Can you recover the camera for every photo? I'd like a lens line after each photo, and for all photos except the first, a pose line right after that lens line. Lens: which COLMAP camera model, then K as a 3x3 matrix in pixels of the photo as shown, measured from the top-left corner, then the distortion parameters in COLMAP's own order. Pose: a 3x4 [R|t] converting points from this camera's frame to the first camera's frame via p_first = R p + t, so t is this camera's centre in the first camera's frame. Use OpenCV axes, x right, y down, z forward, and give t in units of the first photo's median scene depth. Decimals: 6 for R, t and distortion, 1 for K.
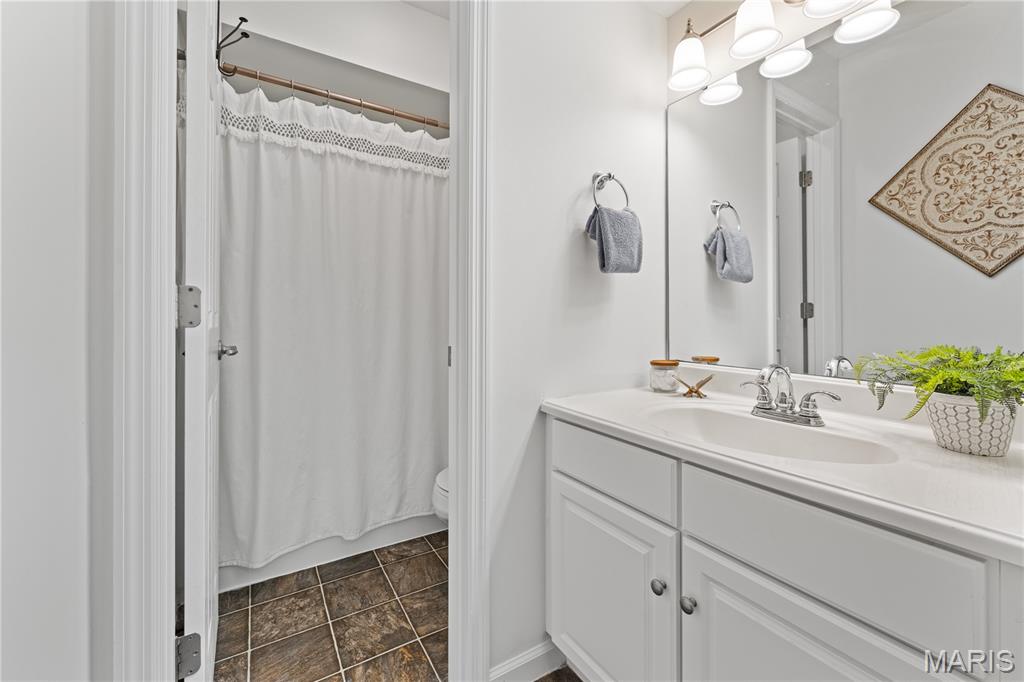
lens RADIAL K [[406.6, 0, 506.6], [0, 406.6, 320.6], [0, 0, 1]] dist [-0.000839, -0.000850]
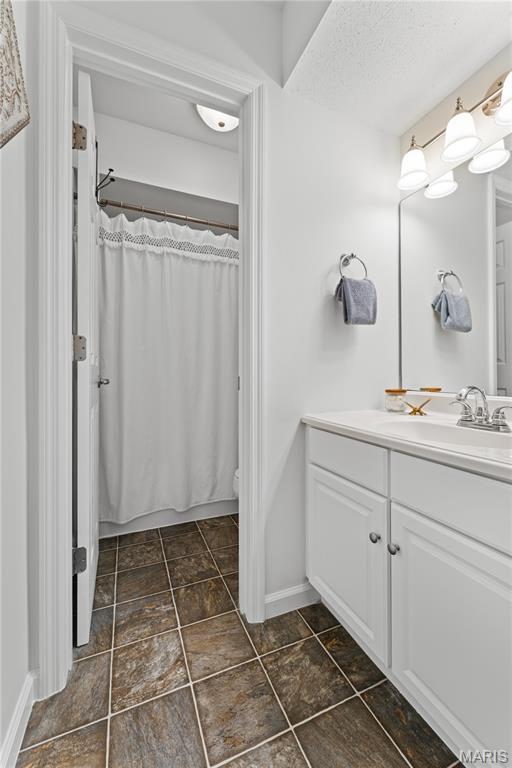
lens RADIAL K [[304.9, 0, 256.4], [0, 304.9, 378.9], [0, 0, 1]] dist [-0.000839, -0.000850]
pose [[0.988358, 0.000665, -0.152142, 0.084580], [0.000016, 0.999990, 0.004470, 0.061625], [0.152143, -0.004421, 0.988349, -0.083594]]
